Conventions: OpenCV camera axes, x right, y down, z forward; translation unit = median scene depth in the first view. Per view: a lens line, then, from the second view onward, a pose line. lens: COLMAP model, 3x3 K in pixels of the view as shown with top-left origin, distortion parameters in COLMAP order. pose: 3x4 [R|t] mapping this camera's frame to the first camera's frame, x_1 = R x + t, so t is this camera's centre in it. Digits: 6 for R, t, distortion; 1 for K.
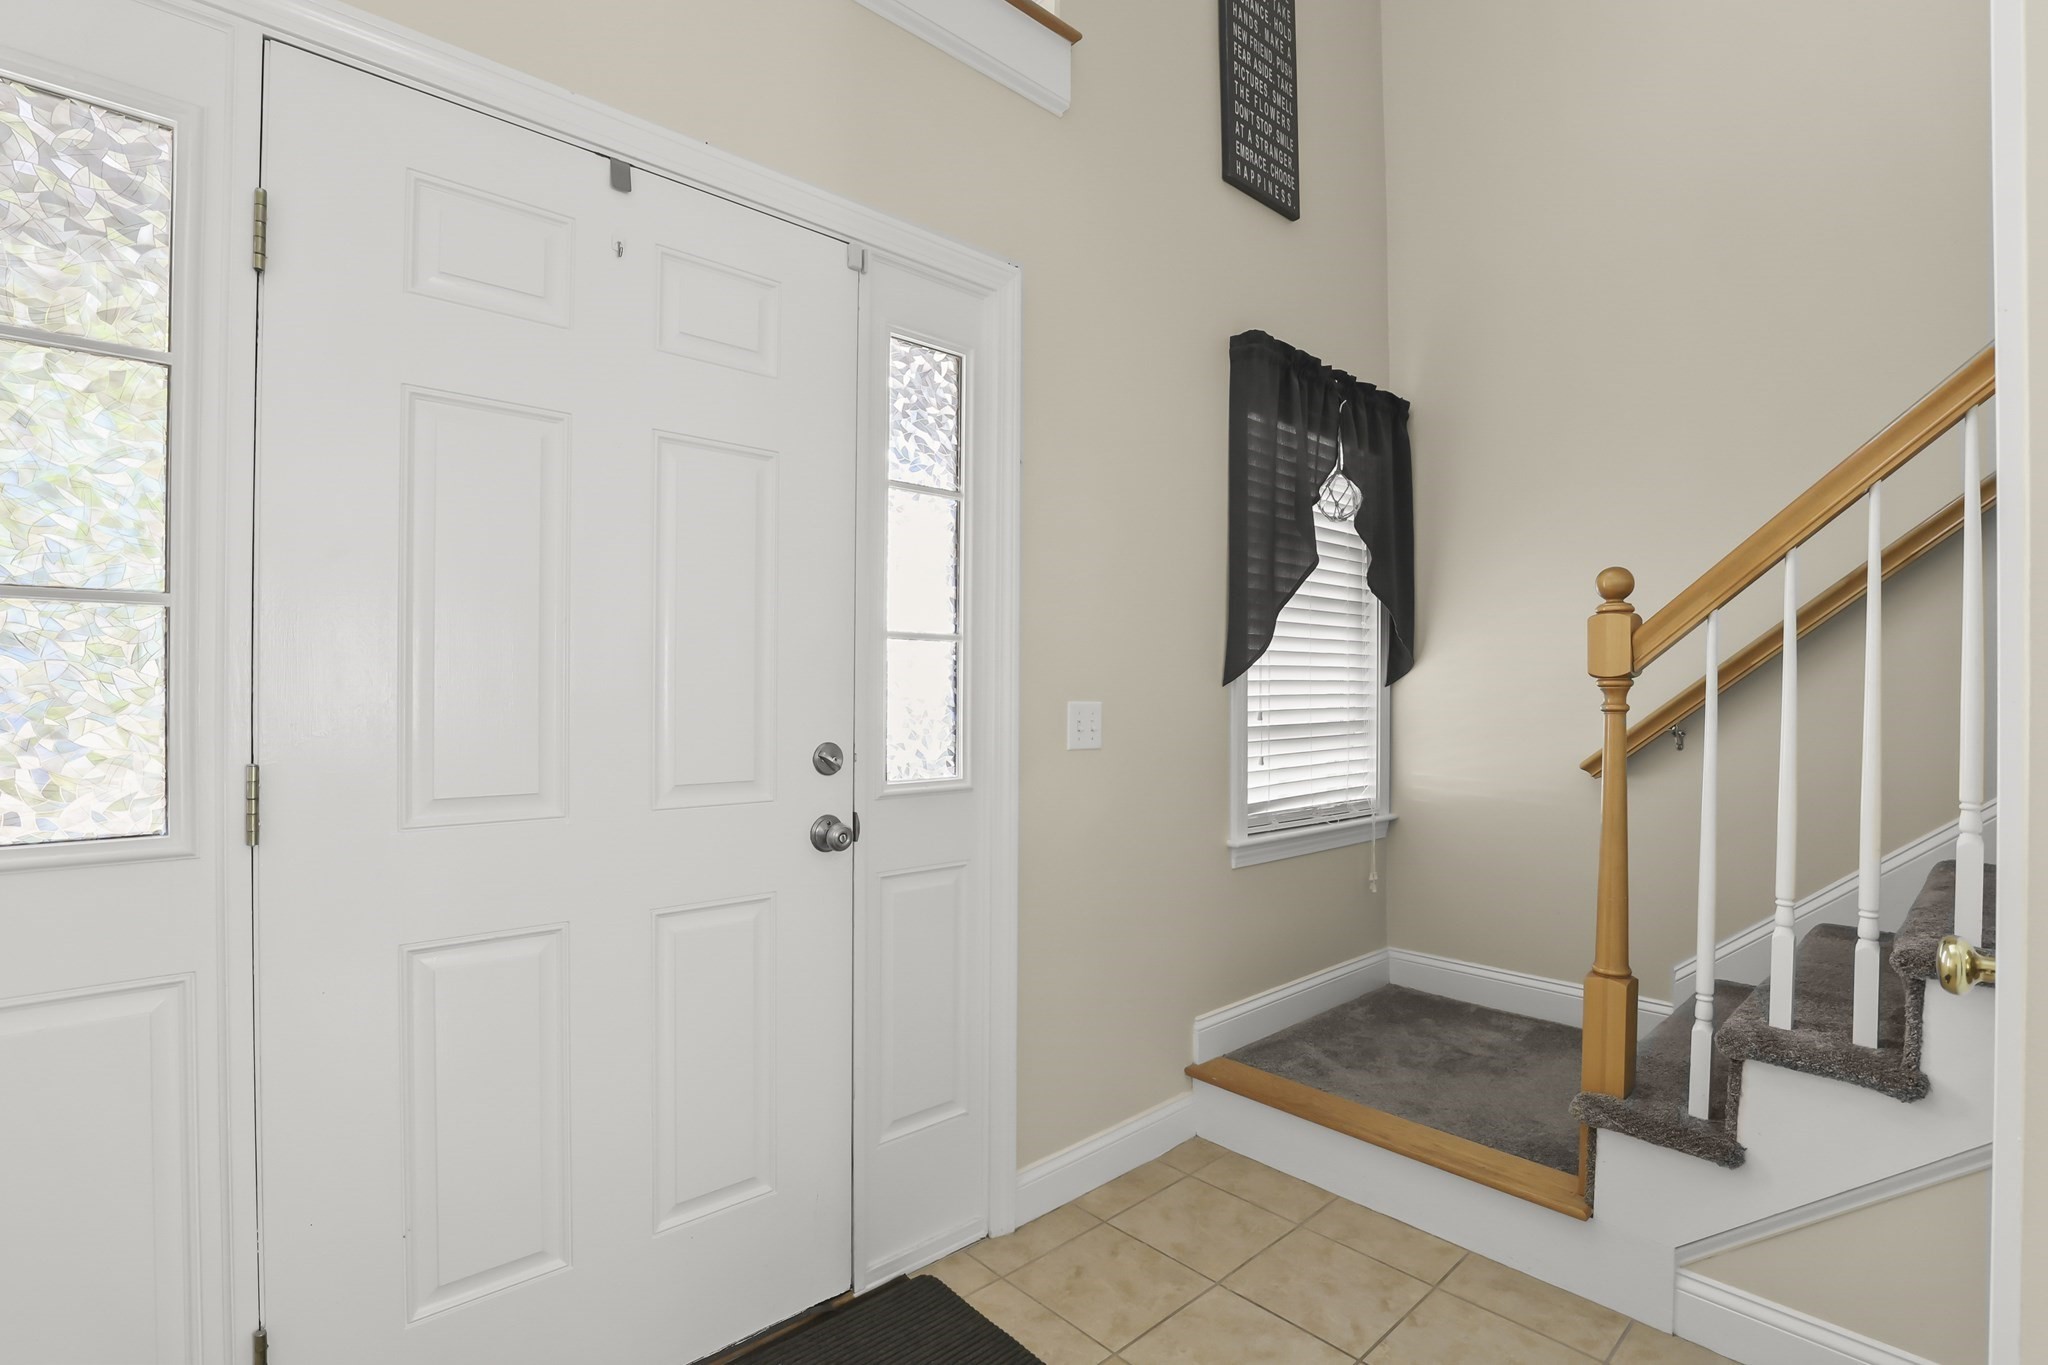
lens RADIAL K [[950.2, 0, 1025.7], [0, 950.2, 692.2], [0, 0, 1]] dist [-0.035000, 0.005493]
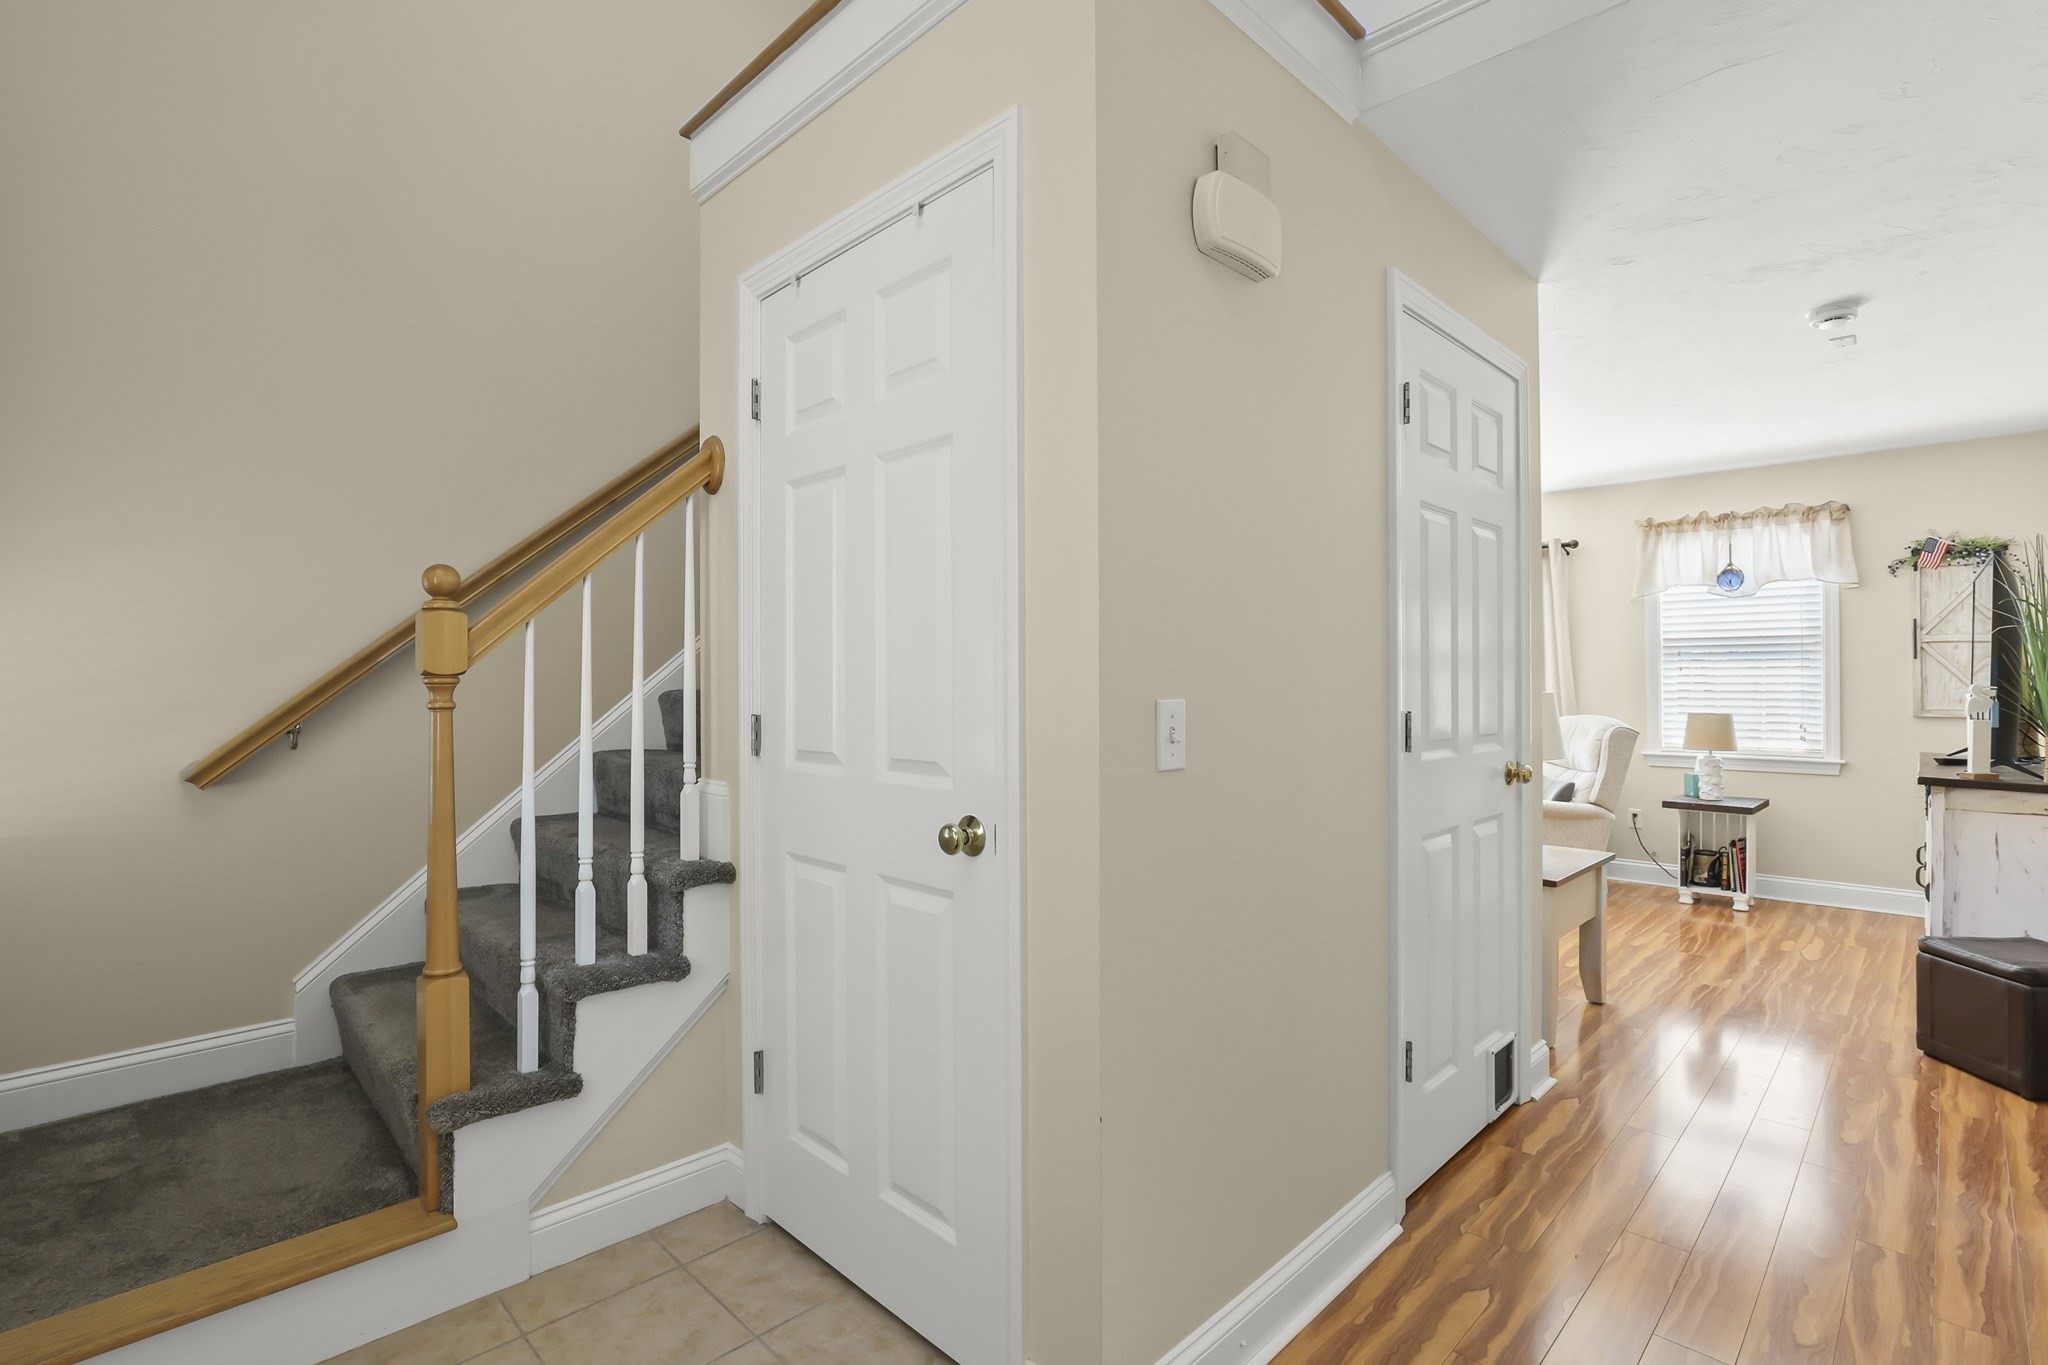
lens RADIAL K [[950.2, 0, 1026.3], [0, 950.2, 676.7], [0, 0, 1]] dist [-0.035000, 0.005493]
pose [[-0.048247, 0.003823, 0.998828, -0.398561], [0.003013, 0.999989, -0.003682, -0.008895], [-0.998831, 0.002832, -0.048258, 0.432280]]
